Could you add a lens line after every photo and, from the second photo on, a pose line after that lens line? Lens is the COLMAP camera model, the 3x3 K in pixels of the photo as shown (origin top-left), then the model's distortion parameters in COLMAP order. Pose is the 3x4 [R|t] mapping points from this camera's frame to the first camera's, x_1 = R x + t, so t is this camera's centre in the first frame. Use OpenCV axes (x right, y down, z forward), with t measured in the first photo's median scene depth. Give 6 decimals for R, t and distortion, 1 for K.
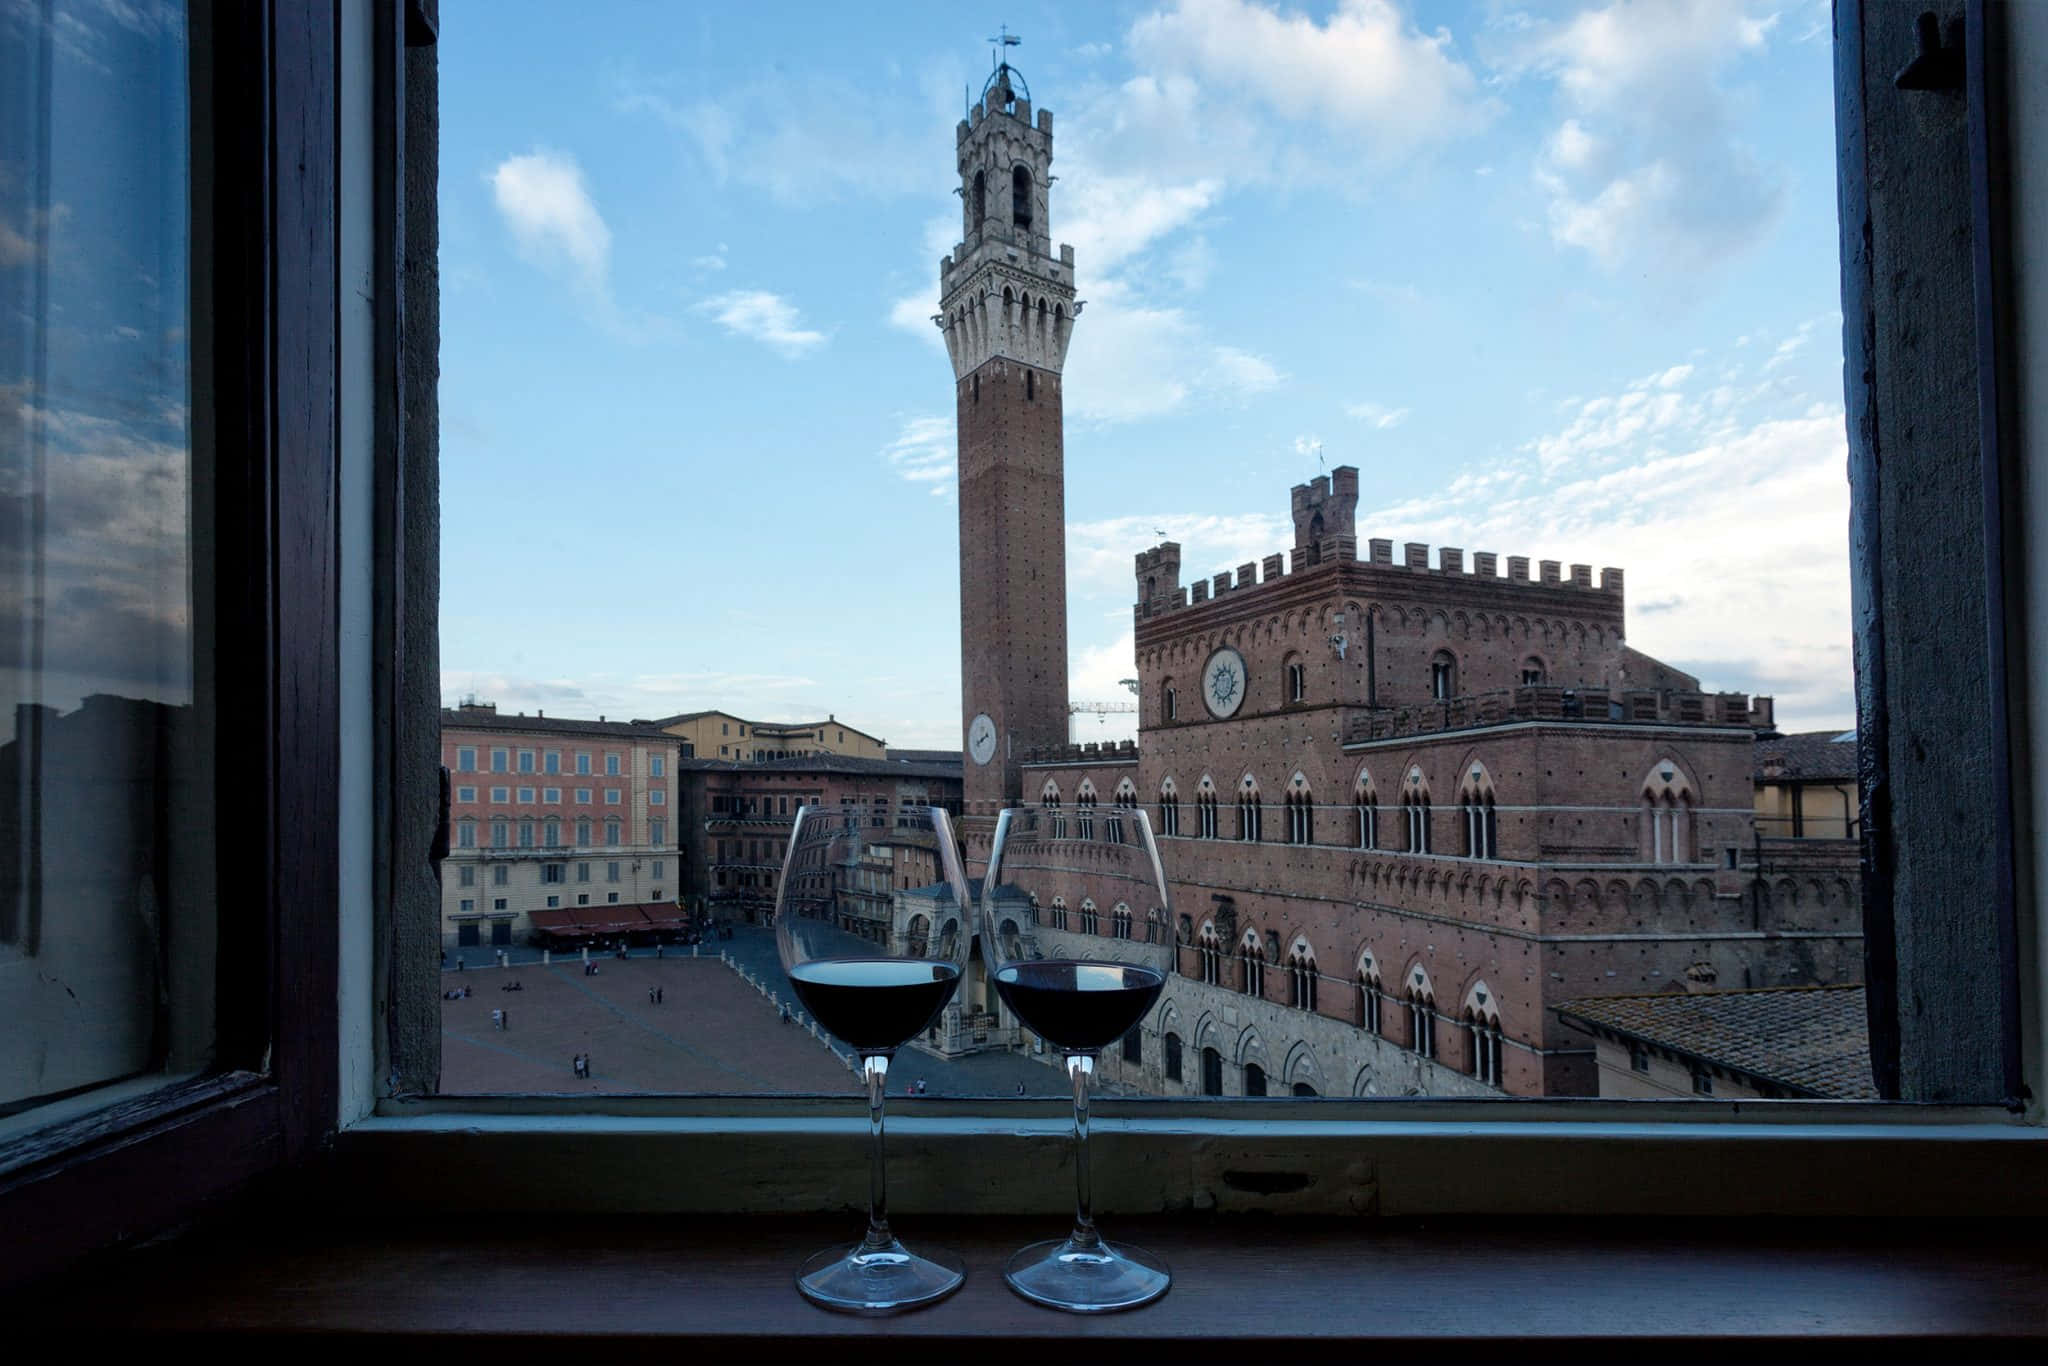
lens RADIAL K [[994.7, 0, 1034.8], [0, 994.7, 805.2], [0, 0, 1]] dist [-0.065451, 0.000176]
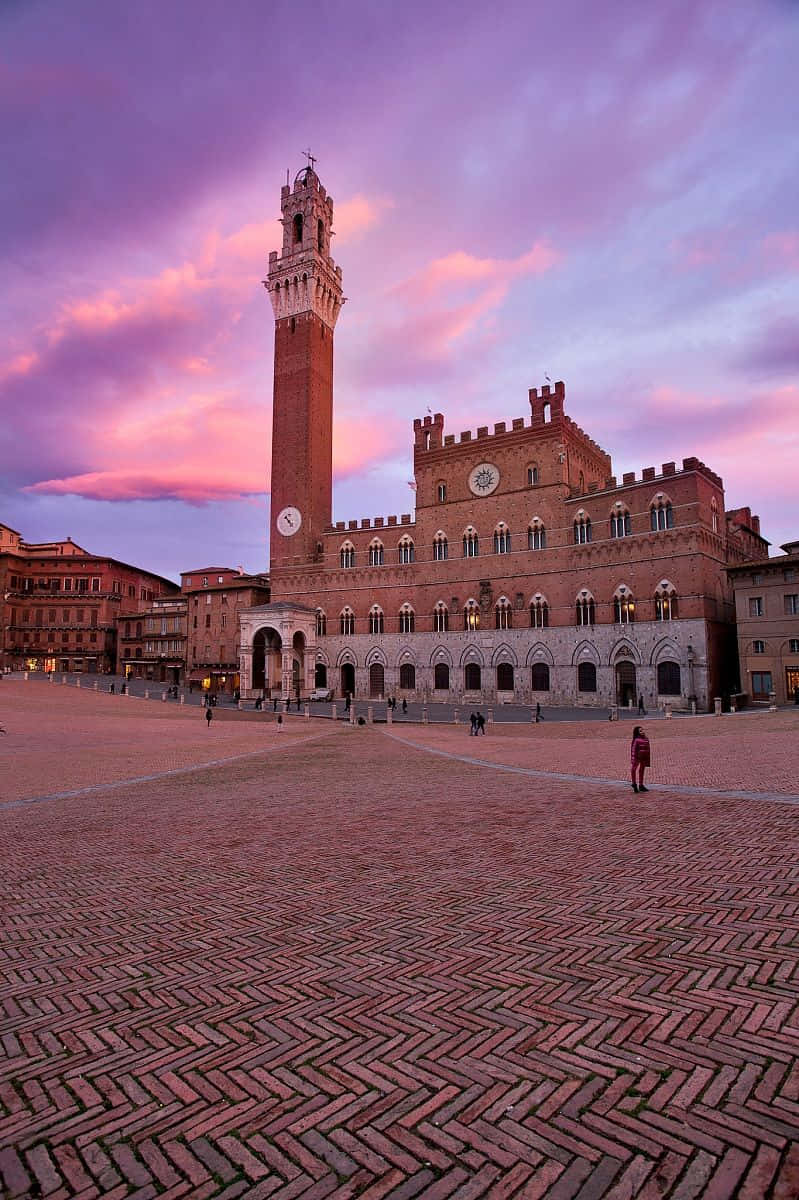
lens RADIAL K [[582.9, 0, 399.0], [0, 582.9, 614.3], [0, 0, 1]] dist [-0.065451, 0.000176]
pose [[0.853785, 0.017864, 0.520318, -0.558883], [0.019859, 0.997566, -0.066837, 0.224518], [-0.520246, 0.067397, 0.851353, 0.075370]]
